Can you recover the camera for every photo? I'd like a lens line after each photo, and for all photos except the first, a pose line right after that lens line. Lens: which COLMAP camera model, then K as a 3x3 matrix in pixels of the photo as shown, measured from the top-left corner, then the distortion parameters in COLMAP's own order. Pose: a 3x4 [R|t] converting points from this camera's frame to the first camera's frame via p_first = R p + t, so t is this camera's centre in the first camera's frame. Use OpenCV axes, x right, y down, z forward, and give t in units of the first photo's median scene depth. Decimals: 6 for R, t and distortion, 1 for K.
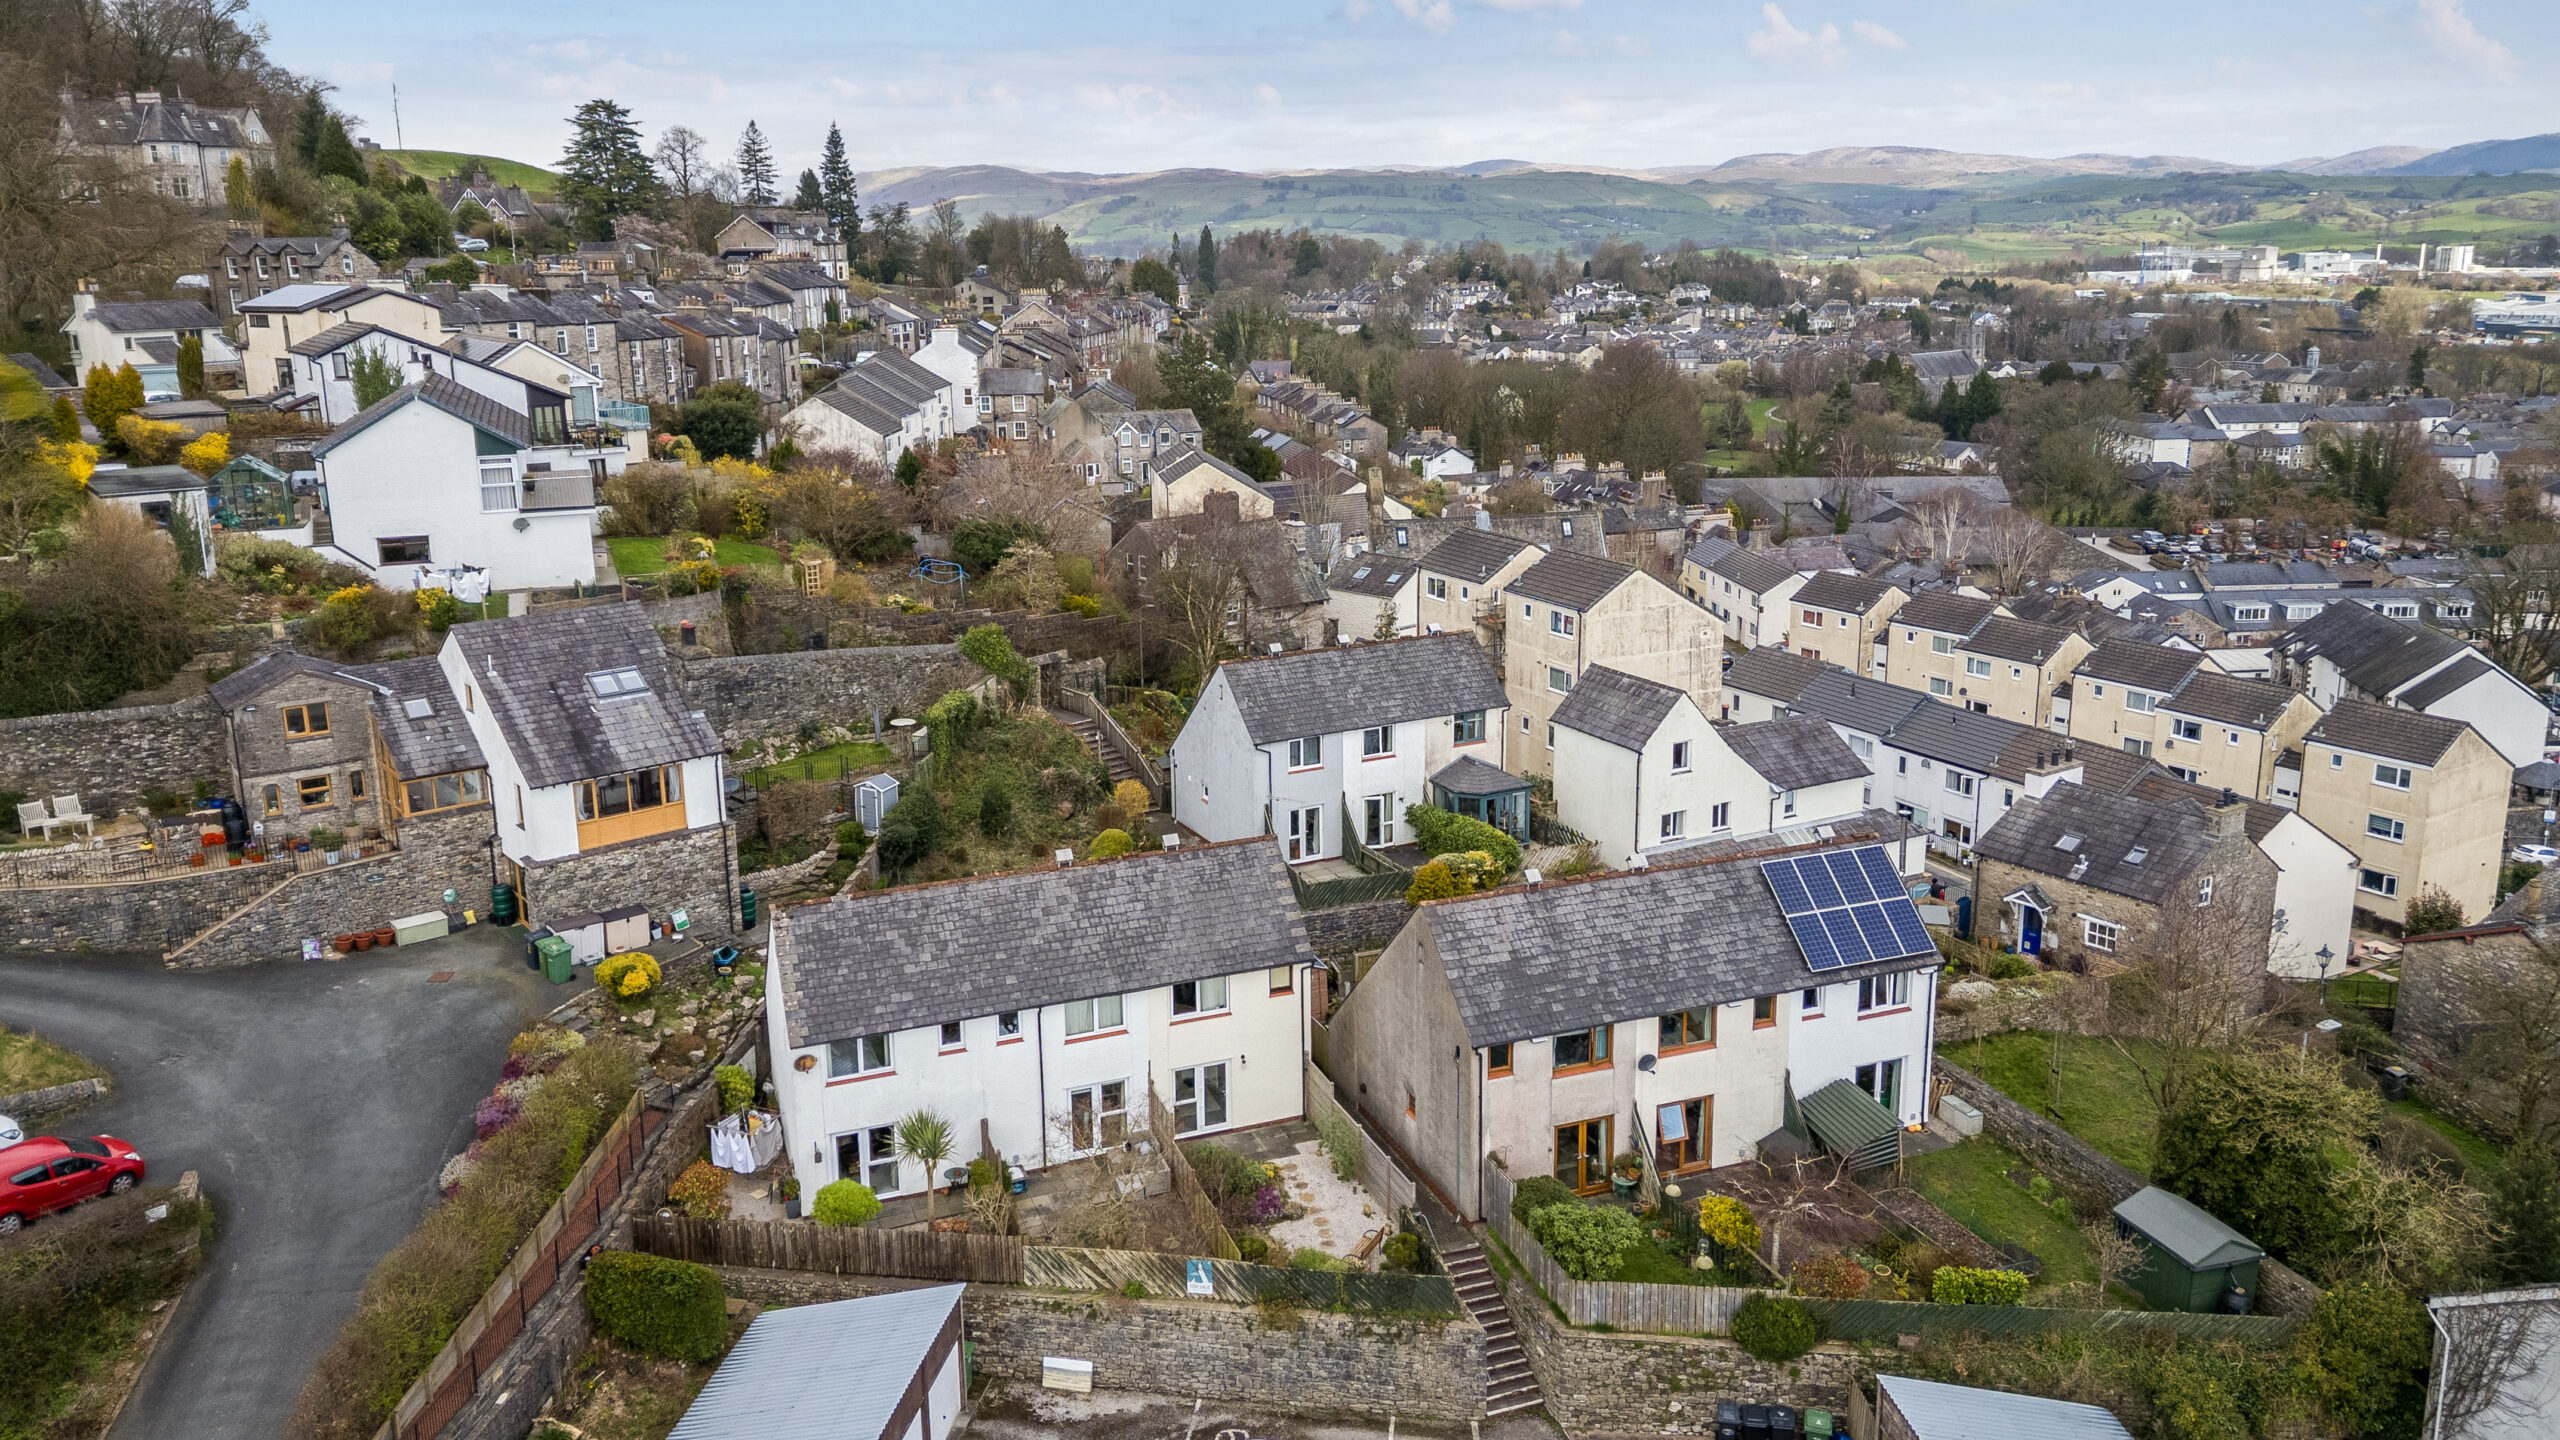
lens RADIAL K [[2110.7, 0, 1280.0], [0, 2110.7, 720.0], [0, 0, 1]] dist [0.112597, -0.201524]
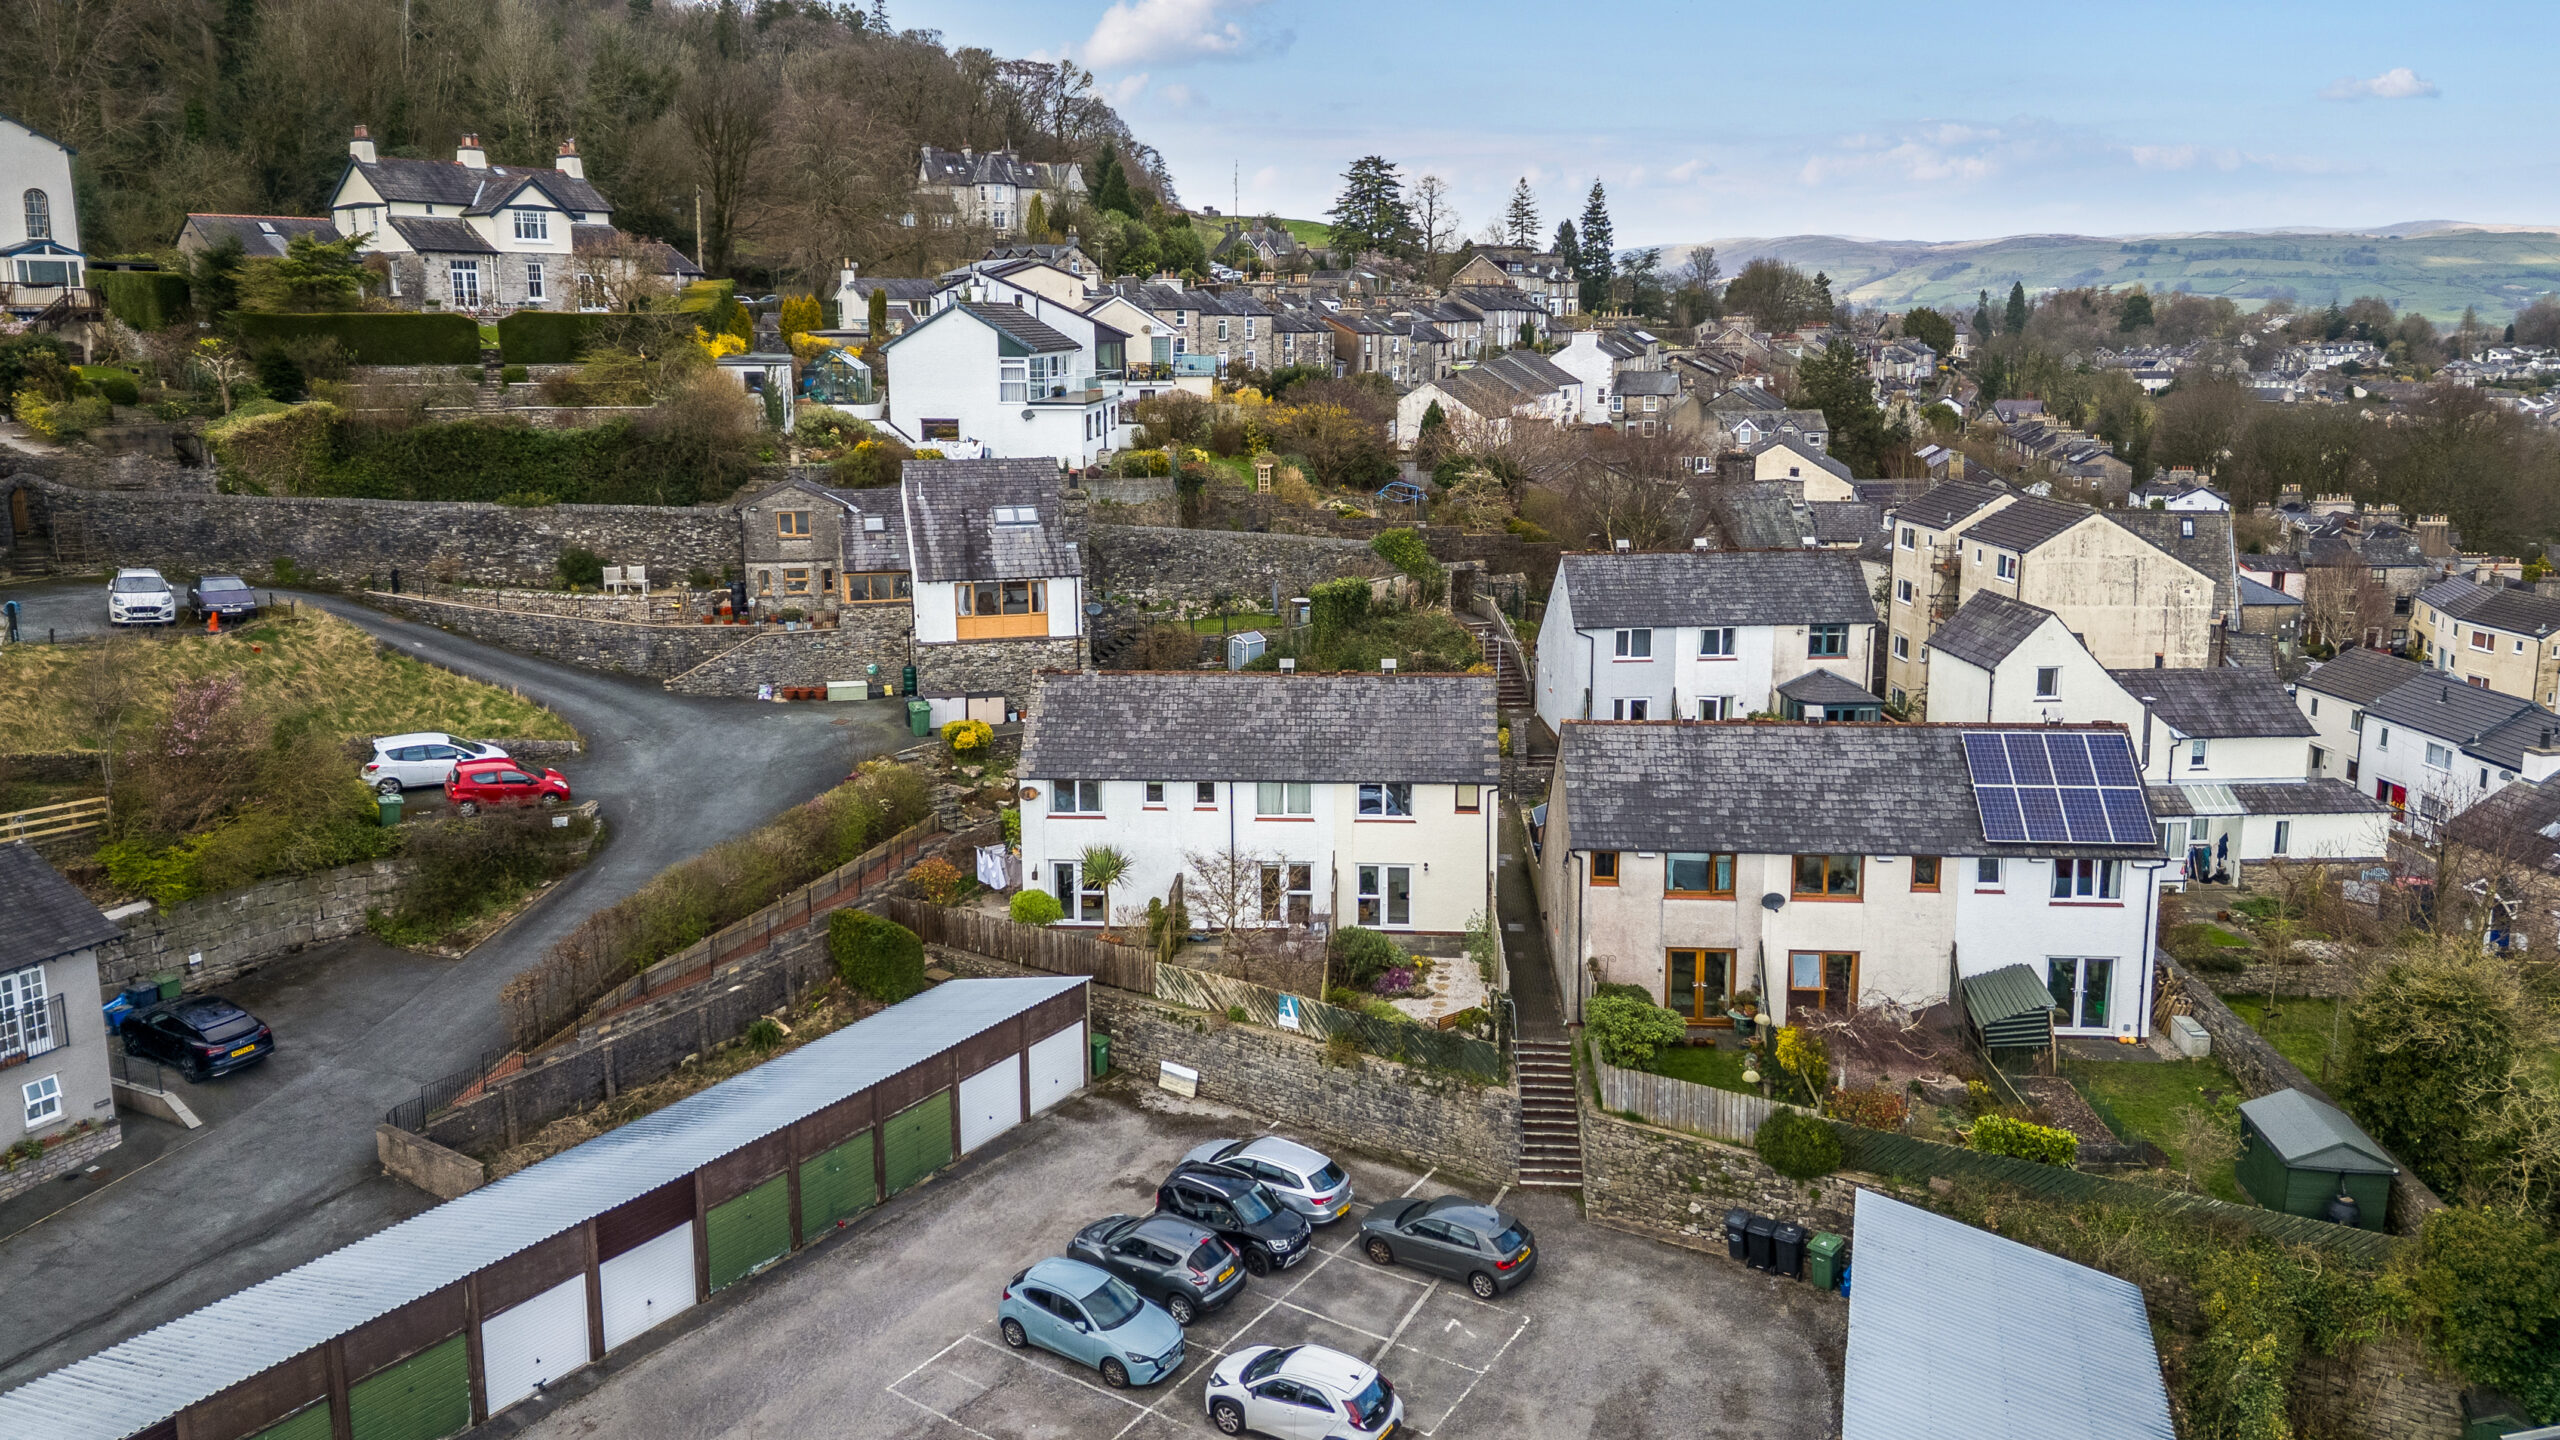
lens RADIAL K [[2115.9, 0, 1281.8], [0, 2115.9, 778.4], [0, 0, 1]] dist [0.147053, -0.273783]
pose [[0.878007, 0.087311, -0.470617, 0.422132], [-0.112503, 0.993321, -0.025607, 0.150475], [0.465238, 0.075429, 0.881966, 0.003293]]
